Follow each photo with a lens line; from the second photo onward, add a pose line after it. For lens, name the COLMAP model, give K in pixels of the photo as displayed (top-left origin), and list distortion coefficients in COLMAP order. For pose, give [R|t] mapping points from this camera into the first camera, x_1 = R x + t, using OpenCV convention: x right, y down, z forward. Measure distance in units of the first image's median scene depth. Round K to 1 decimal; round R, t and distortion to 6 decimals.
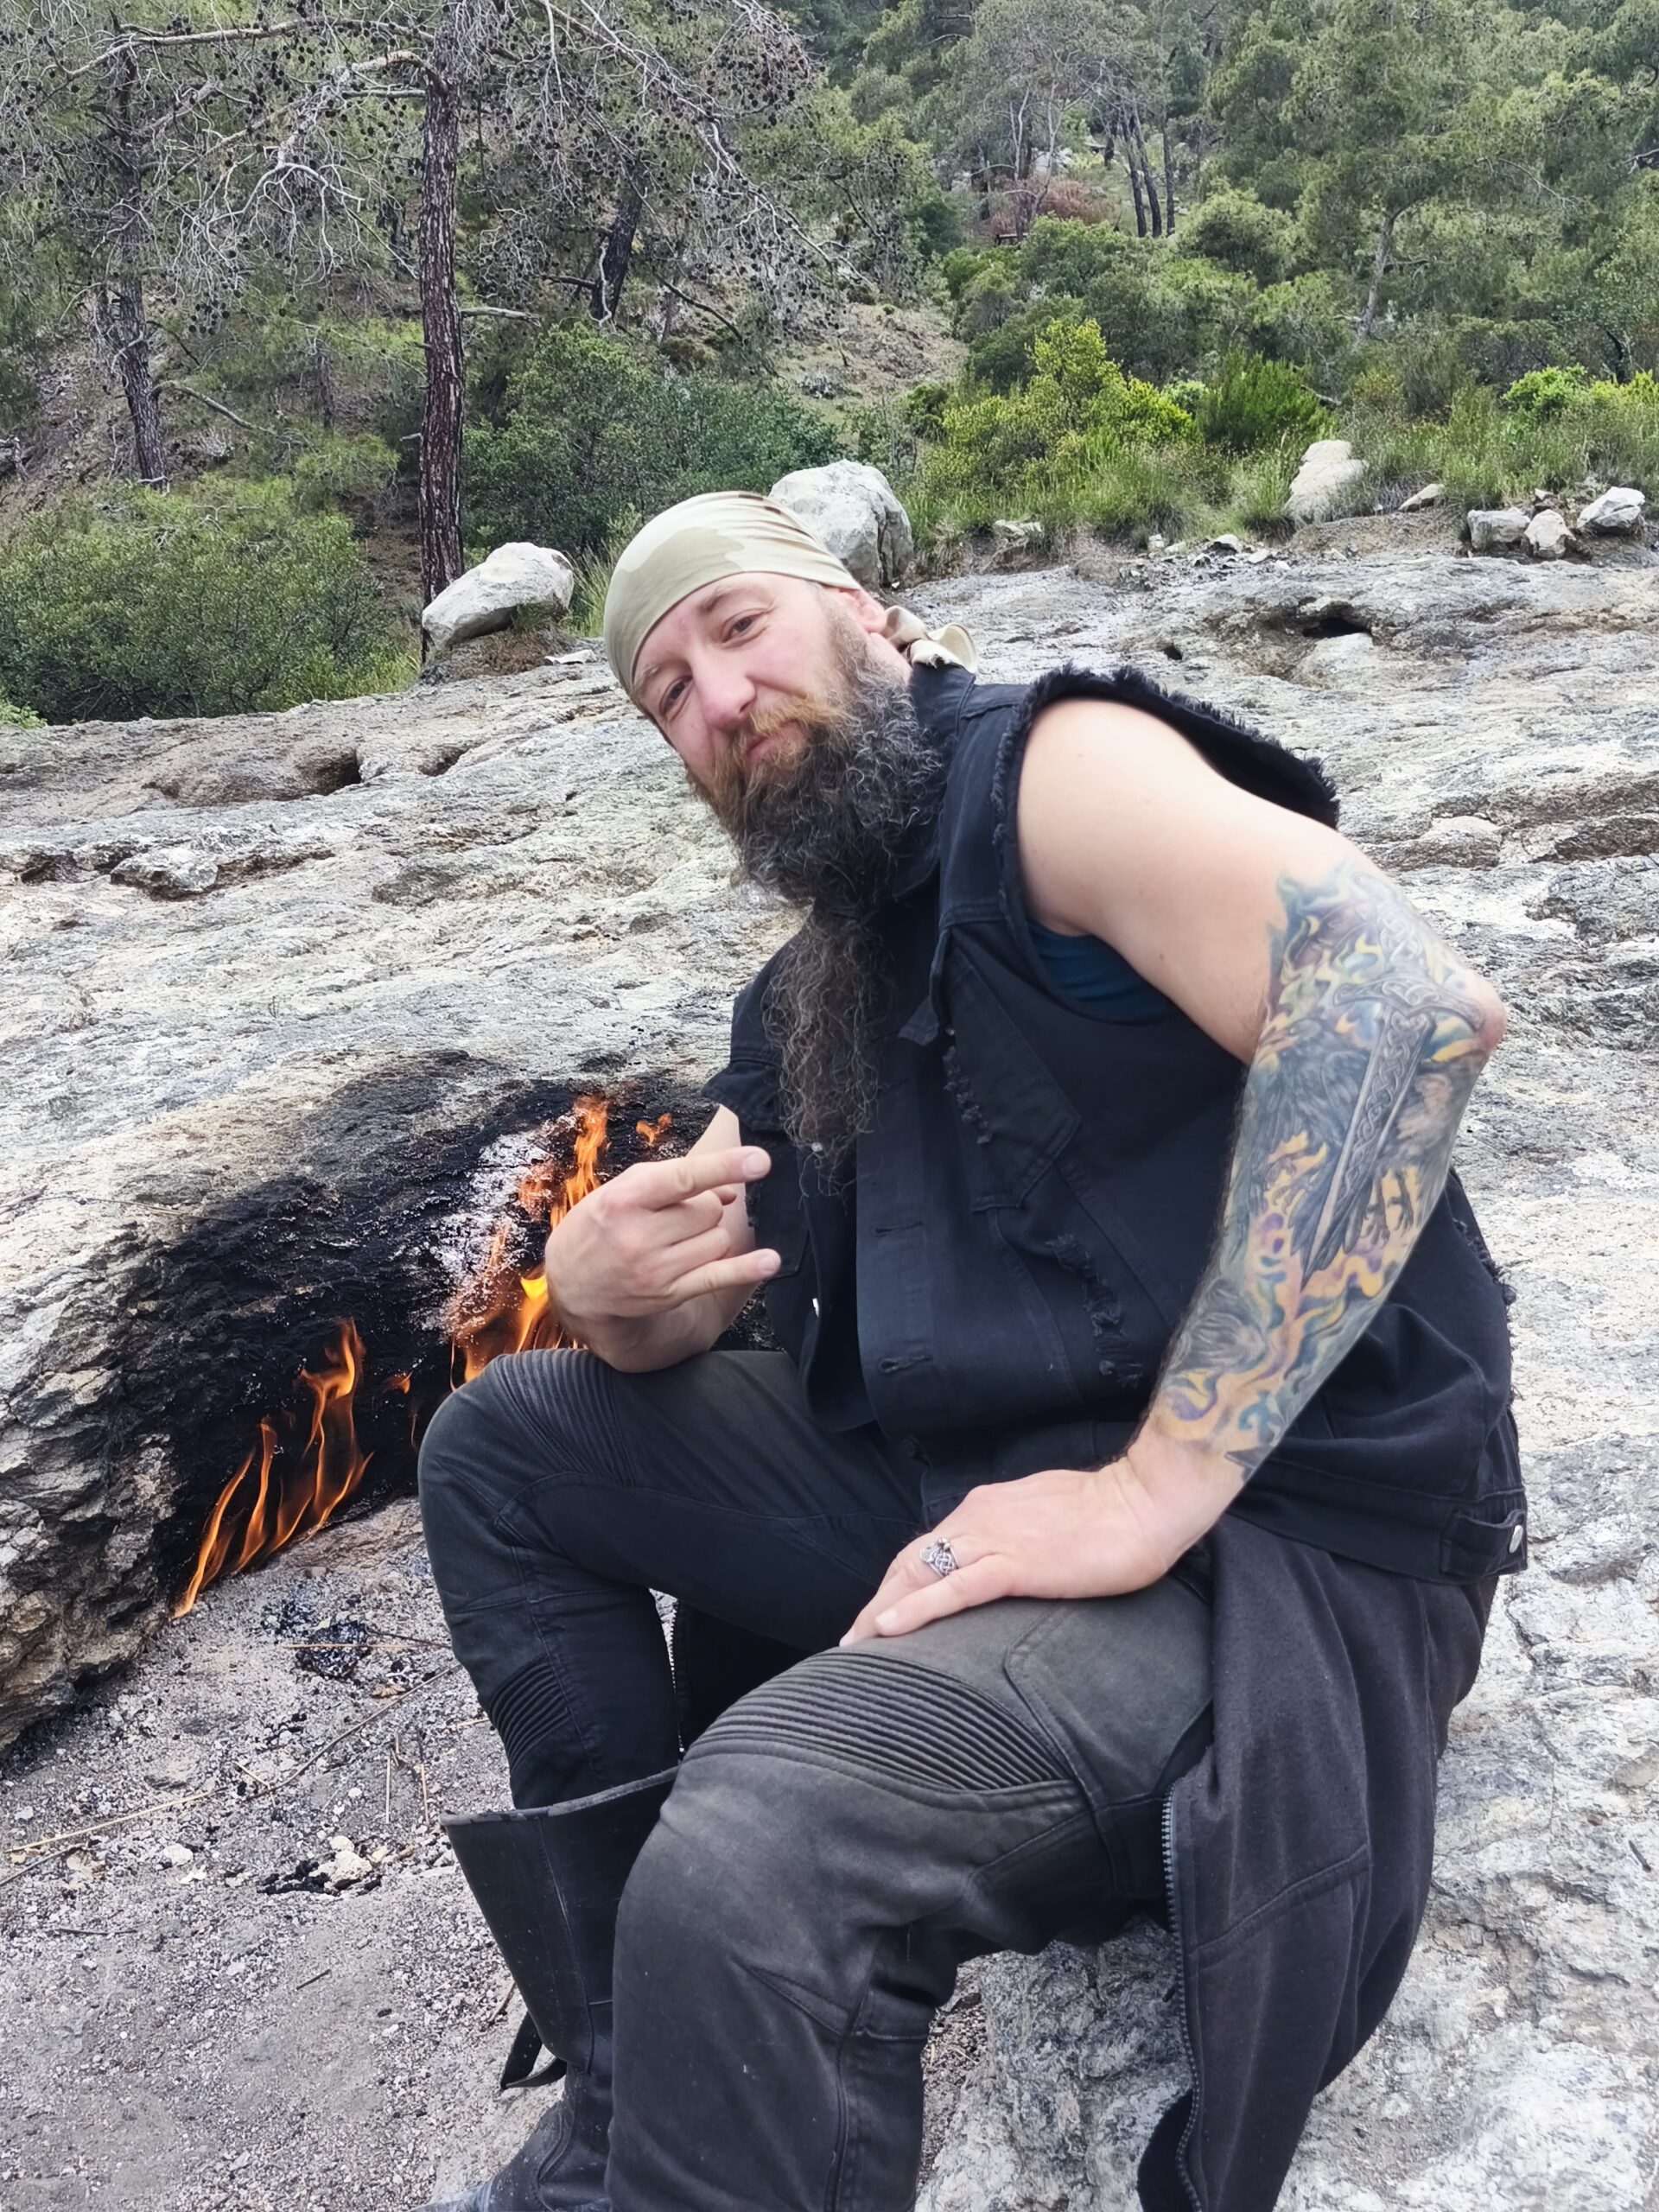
lens RADIAL K [[2079.5, 0, 831.9], [0, 2079.5, 1149.3], [0, 0, 1]] dist [0.057377, -0.140536]
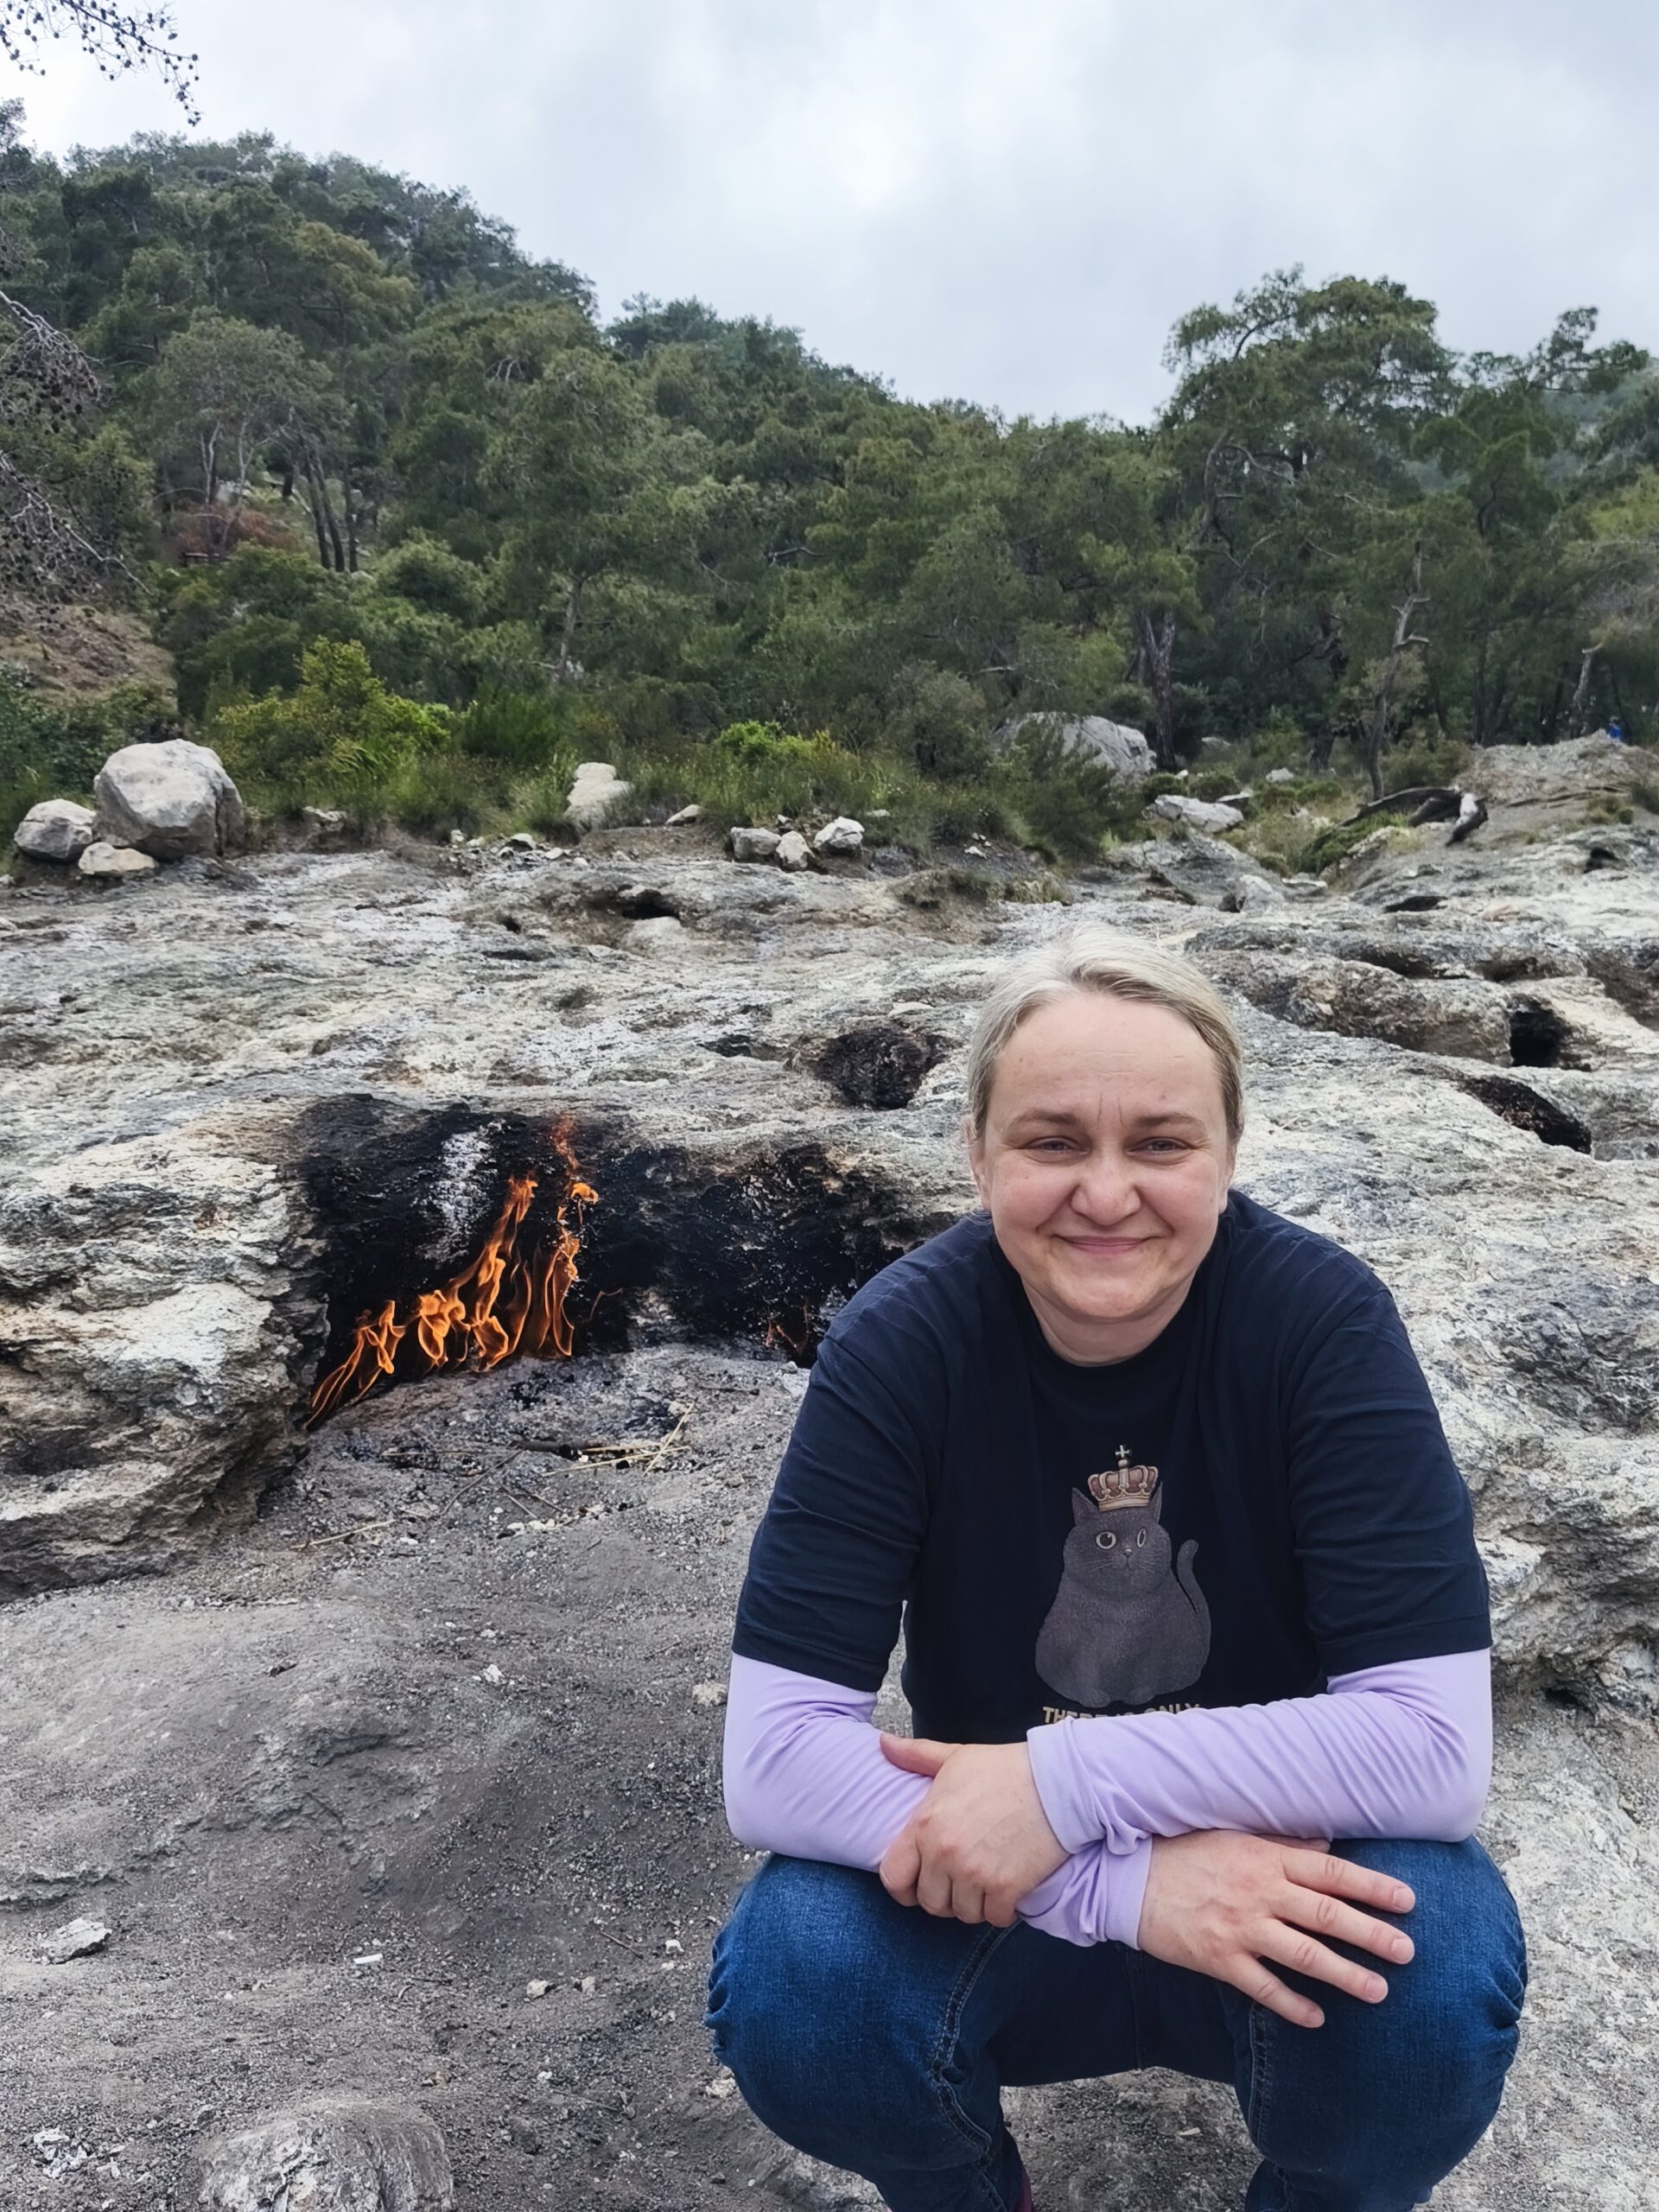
lens RADIAL K [[2030.1, 0, 832.7], [0, 2030.1, 1174.8], [0, 0, 1]] dist [0.128188, -0.357892]
pose [[0.925425, 0.004818, 0.378899, -0.083205], [0.044702, 0.991549, -0.121787, 0.037716], [-0.376284, 0.129642, 0.917389, -0.070893]]
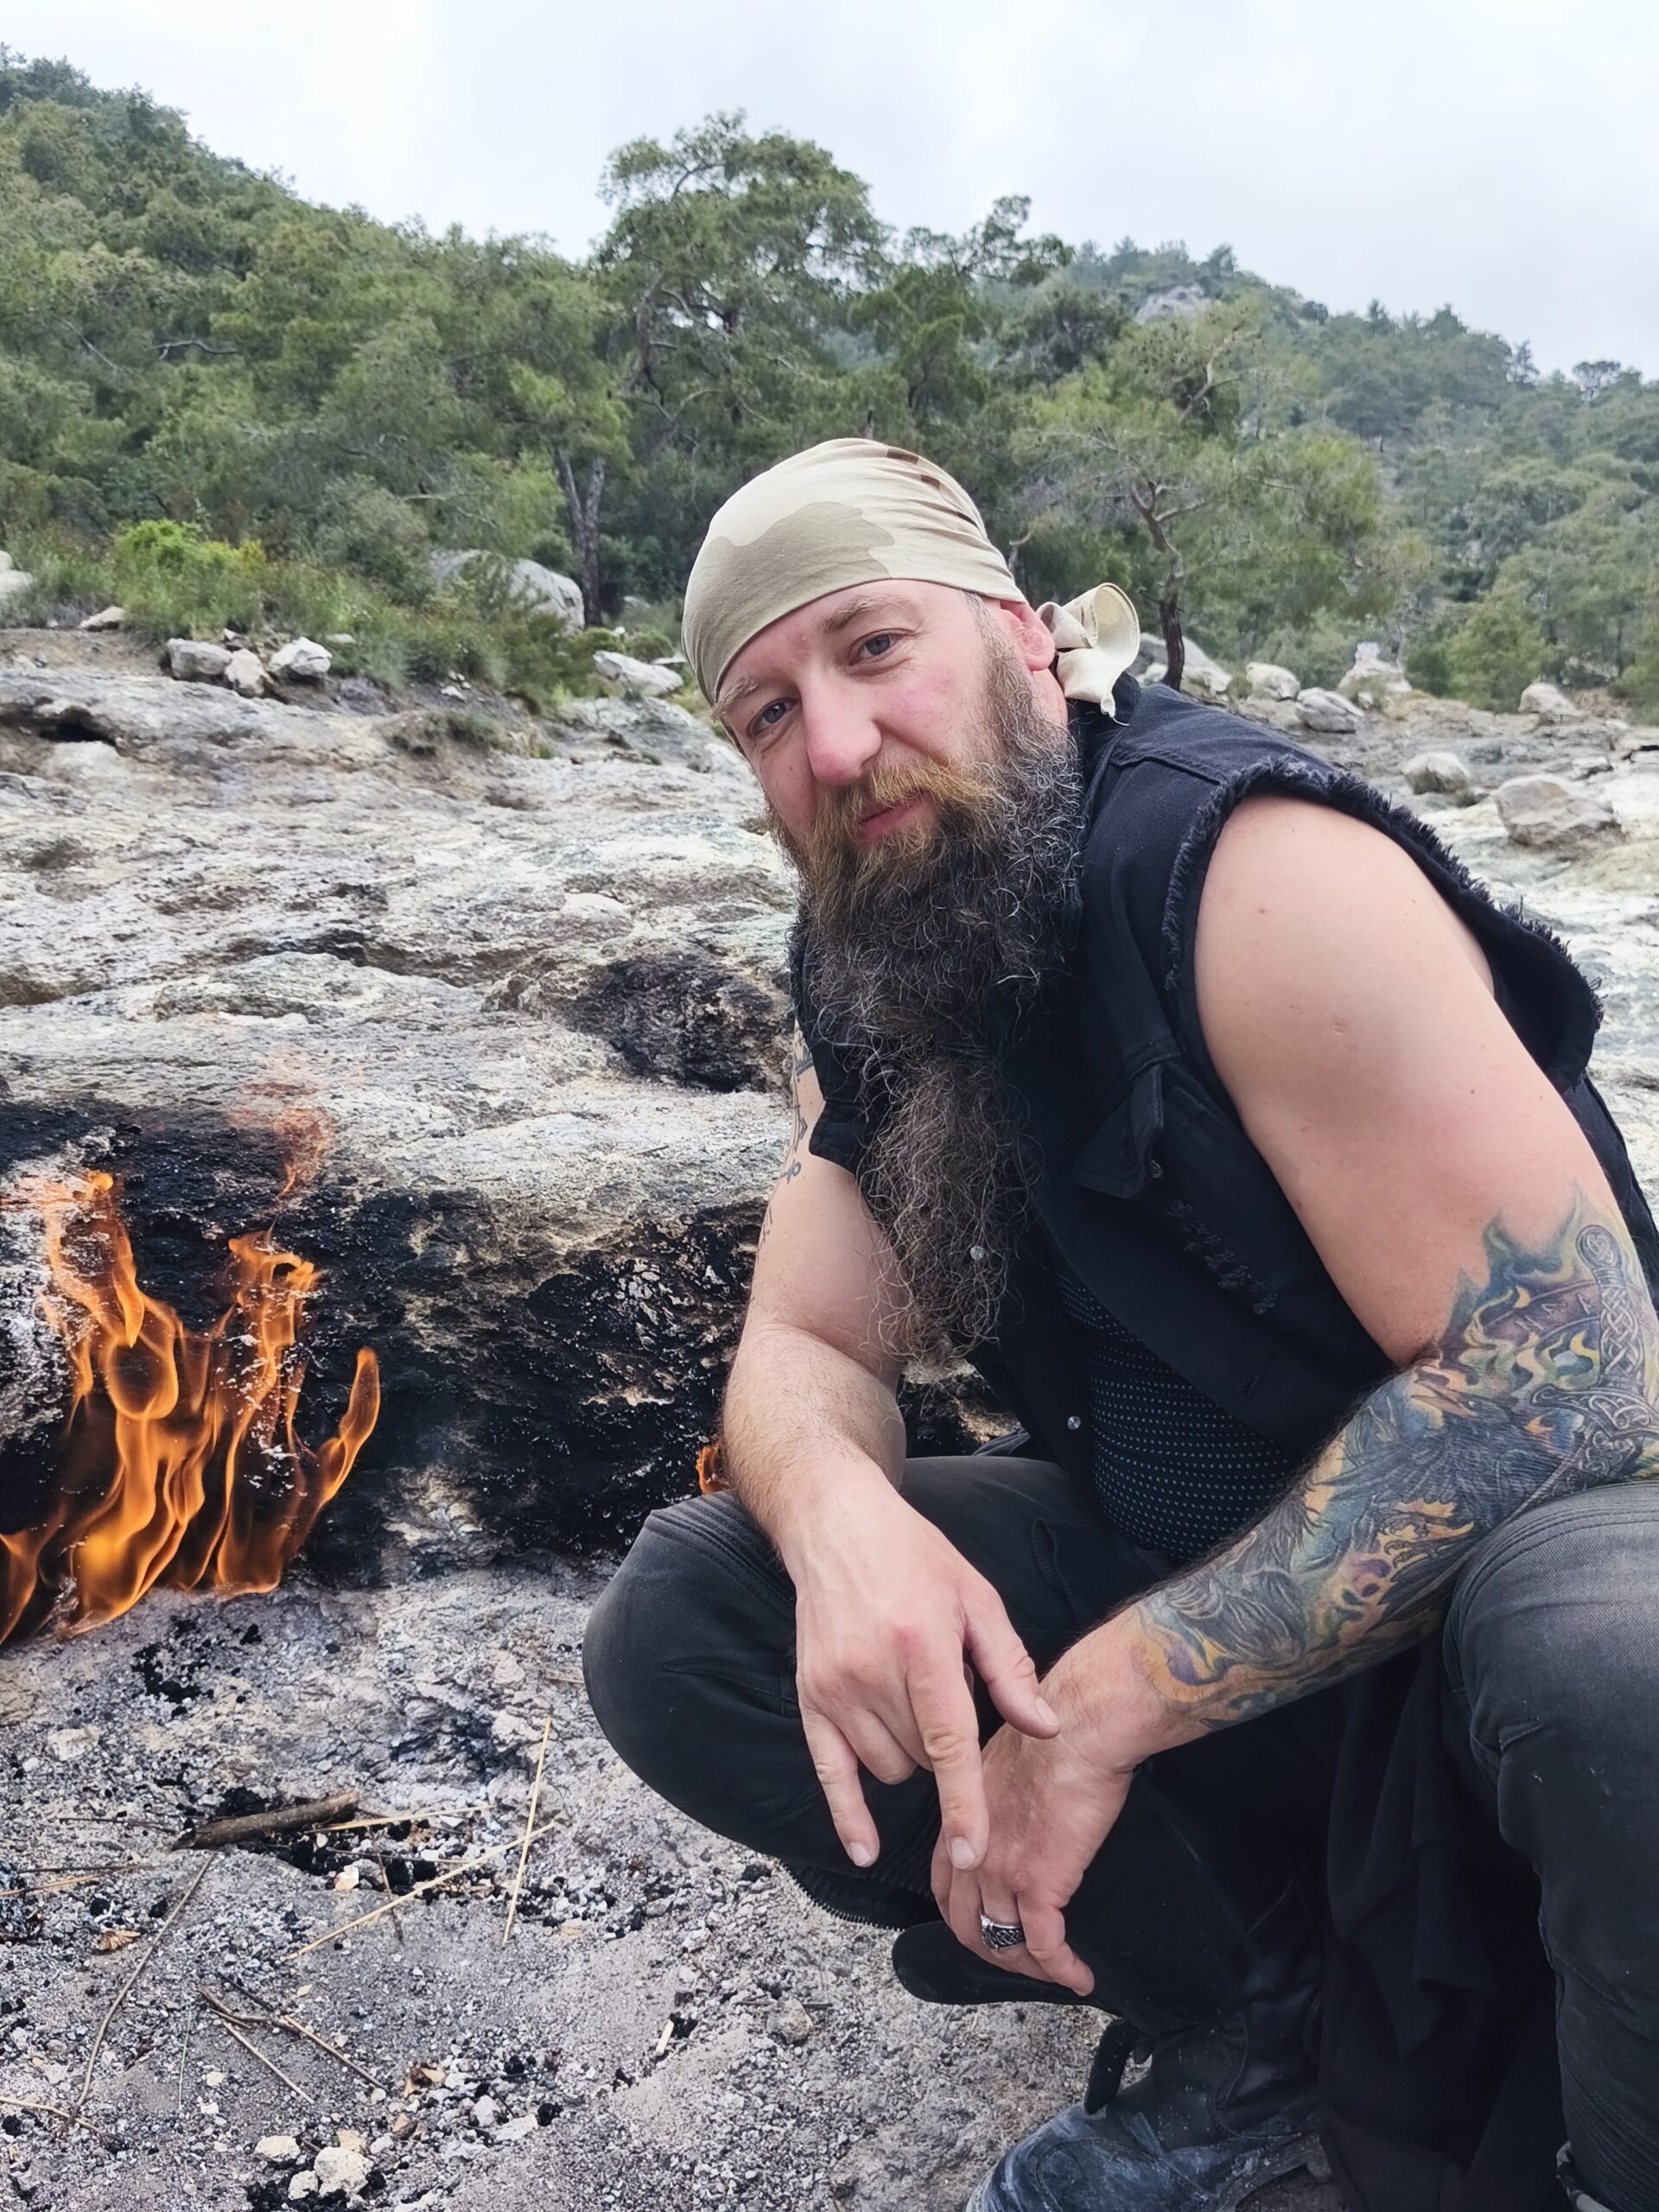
lens RADIAL K [[2079.5, 0, 831.9], [0, 2079.5, 1149.3], [0, 0, 1]] dist [0.057377, -0.140536]
pose [[0.778012, -0.000100, 0.628249, -0.072916], [0.046469, 0.997270, -0.057388, 0.008113], [-0.626528, 0.073842, 0.775893, 0.048768]]
